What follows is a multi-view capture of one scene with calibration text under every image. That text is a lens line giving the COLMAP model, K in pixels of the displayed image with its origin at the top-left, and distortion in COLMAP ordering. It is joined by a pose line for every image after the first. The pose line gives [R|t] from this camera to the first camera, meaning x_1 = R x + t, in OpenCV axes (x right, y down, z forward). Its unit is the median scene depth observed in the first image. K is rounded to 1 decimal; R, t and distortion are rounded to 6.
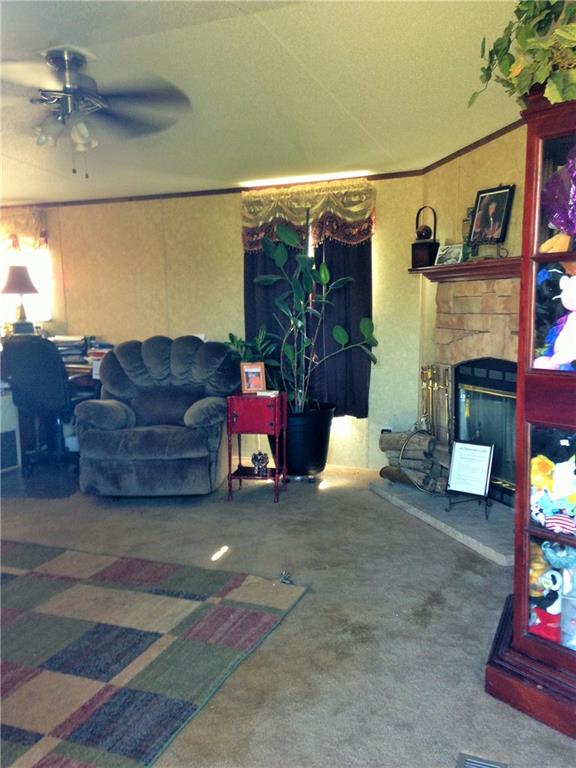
lens RADIAL K [[681.0, 0, 288.0], [0, 681.0, 384.0], [0, 0, 1]] dist [0.188196, -0.285296]
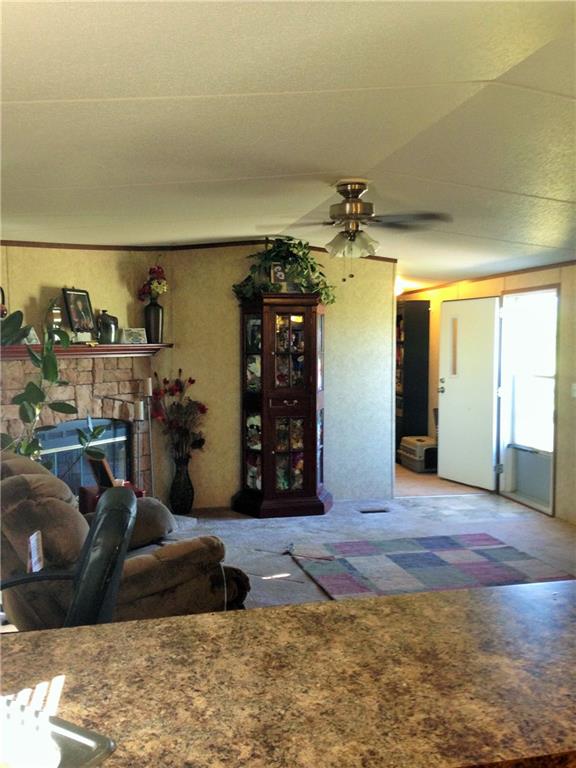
lens RADIAL K [[681.0, 0, 288.0], [0, 681.0, 384.0], [0, 0, 1]] dist [0.188196, -0.285296]
pose [[-0.586514, -0.031887, 0.809311, -0.992383], [0.121041, 0.984553, 0.126511, -0.224239], [-0.800843, 0.172160, -0.573595, 1.461653]]
